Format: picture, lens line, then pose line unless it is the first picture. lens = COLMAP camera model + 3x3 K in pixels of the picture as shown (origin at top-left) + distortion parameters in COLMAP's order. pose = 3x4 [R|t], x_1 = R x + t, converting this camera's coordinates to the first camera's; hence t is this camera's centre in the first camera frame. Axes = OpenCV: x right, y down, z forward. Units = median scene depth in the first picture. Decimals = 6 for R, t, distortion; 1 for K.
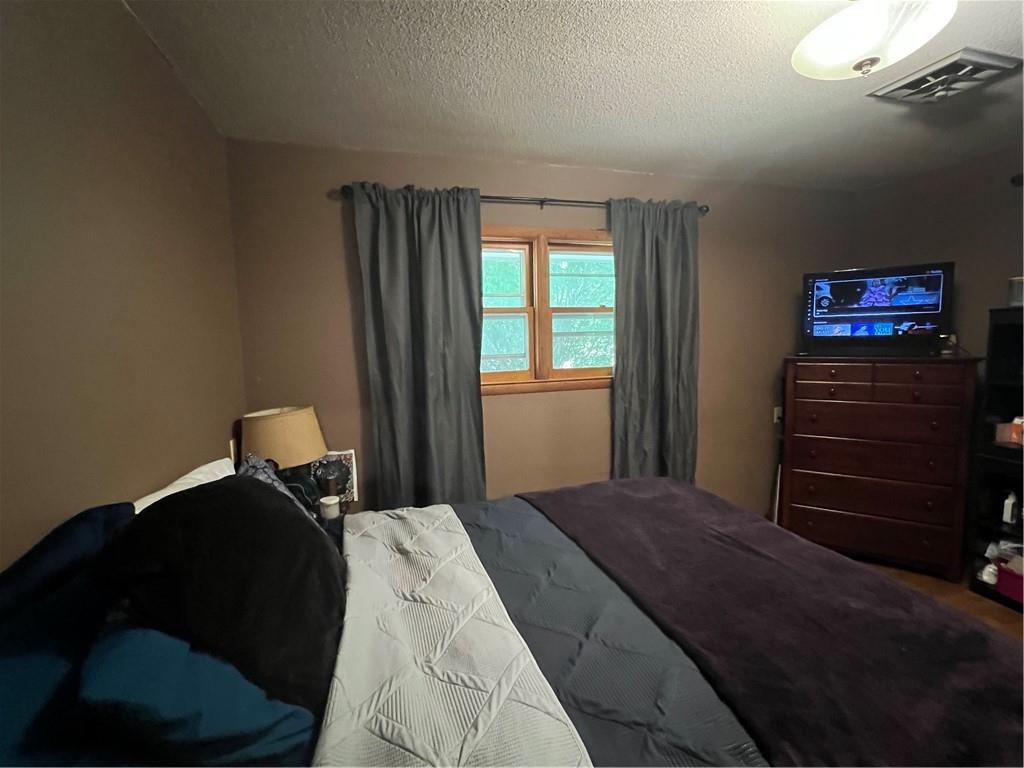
lens RADIAL K [[445.5, 0, 512.0], [0, 445.5, 384.8], [0, 0, 1]] dist [0.001124, 0.001068]
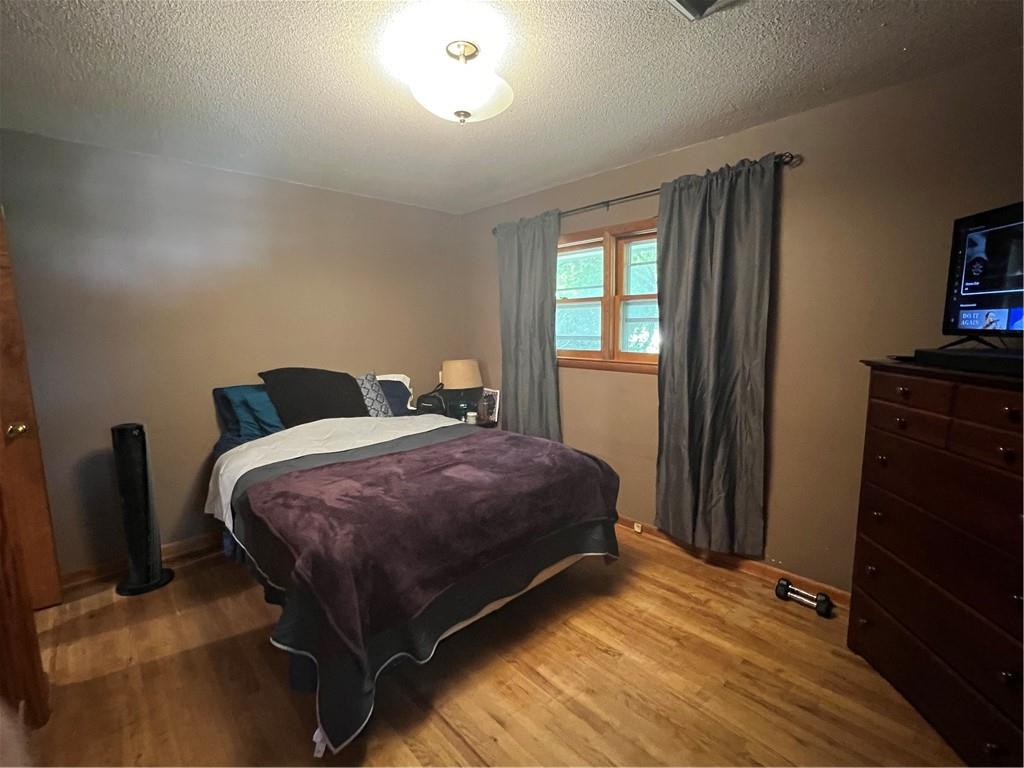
lens RADIAL K [[445.5, 0, 510.6], [0, 445.5, 383.1], [0, 0, 1]] dist [0.001124, 0.001068]
pose [[0.467115, 0.137265, -0.873477, 0.967799], [-0.093966, 0.989989, 0.105324, -0.049837], [0.879189, 0.032879, 0.475337, 0.241180]]
